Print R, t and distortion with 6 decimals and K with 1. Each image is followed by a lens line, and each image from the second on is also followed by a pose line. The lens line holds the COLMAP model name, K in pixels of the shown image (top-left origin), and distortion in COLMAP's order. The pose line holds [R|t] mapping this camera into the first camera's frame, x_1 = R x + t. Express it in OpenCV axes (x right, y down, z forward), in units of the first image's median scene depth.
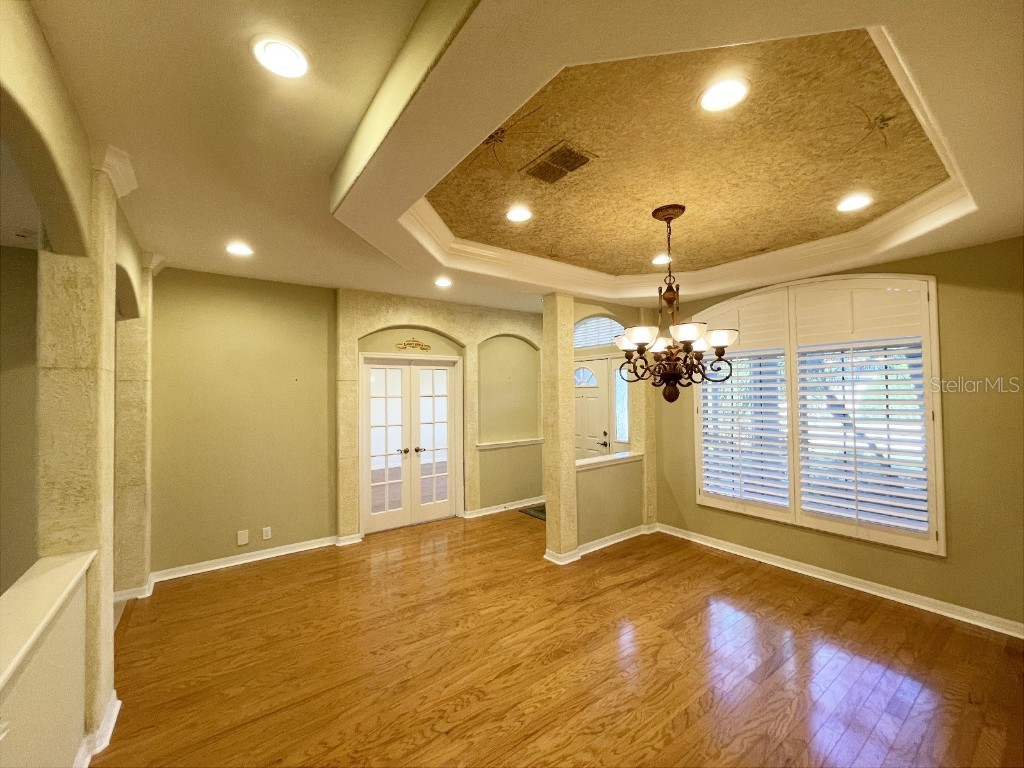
lens RADIAL K [[412.9, 0, 505.7], [0, 412.9, 384.6], [0, 0, 1]] dist [-0.002610, 0.000310]
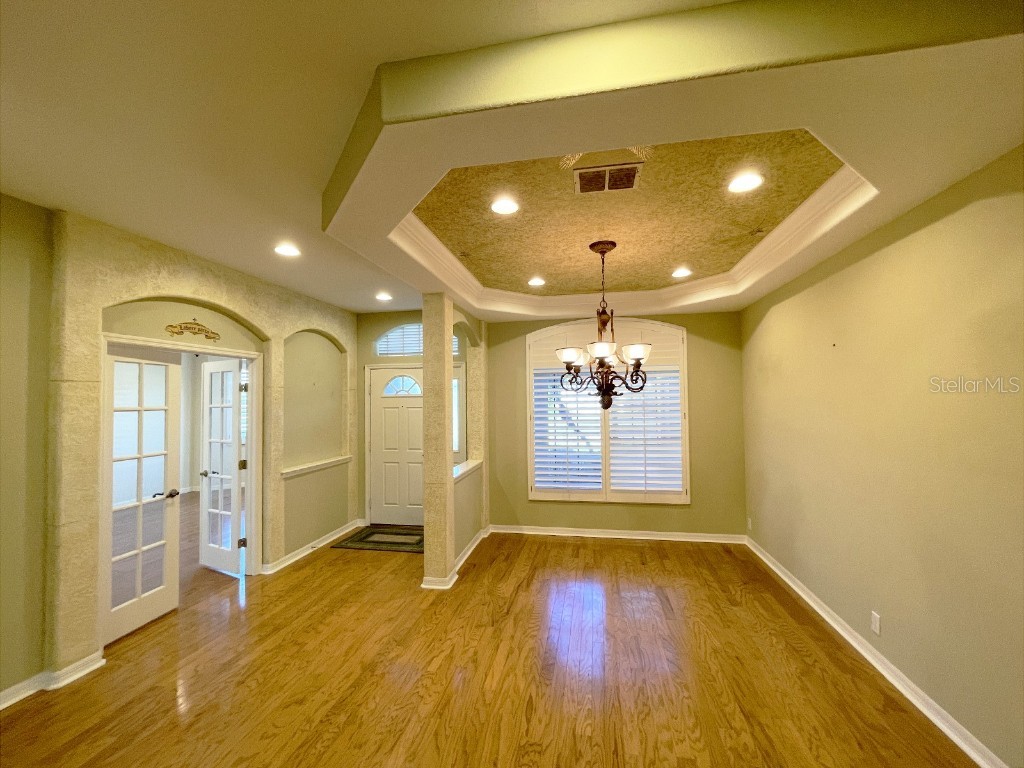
lens RADIAL K [[412.9, 0, 522.5], [0, 412.9, 391.1], [0, 0, 1]] dist [-0.002610, 0.000310]
pose [[0.723086, 0.016430, 0.690562, -0.363232], [-0.010440, 0.999863, -0.012857, 0.004743], [-0.690679, 0.002087, 0.723158, 0.202300]]
